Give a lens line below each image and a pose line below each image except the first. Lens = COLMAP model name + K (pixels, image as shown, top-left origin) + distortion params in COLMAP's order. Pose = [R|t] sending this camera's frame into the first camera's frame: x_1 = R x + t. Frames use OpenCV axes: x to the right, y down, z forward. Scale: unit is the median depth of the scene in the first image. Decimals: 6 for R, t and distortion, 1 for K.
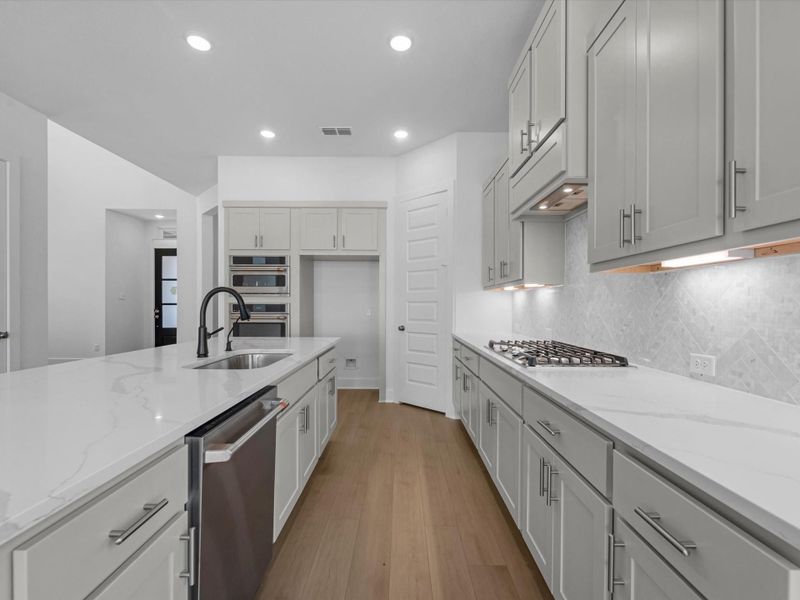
lens RADIAL K [[370.9, 0, 398.3], [0, 370.9, 304.4], [0, 0, 1]] dist [-0.004551, -0.000003]
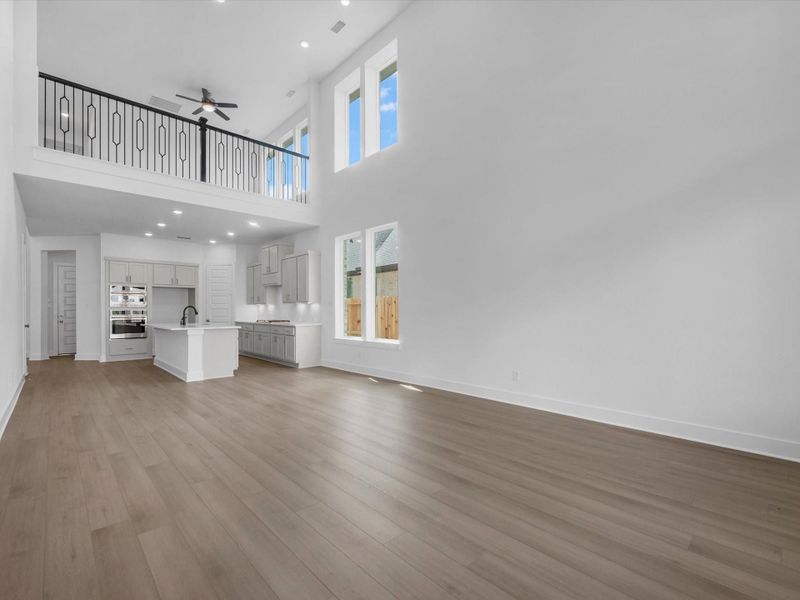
lens RADIAL K [[370.9, 0, 398.5], [0, 370.9, 304.6], [0, 0, 1]] dist [-0.004551, -0.000003]
pose [[0.728076, -0.002665, 0.685491, -0.918652], [0.005308, 0.999984, -0.001751, -0.031920], [-0.685476, 0.004913, 0.728079, -1.930185]]
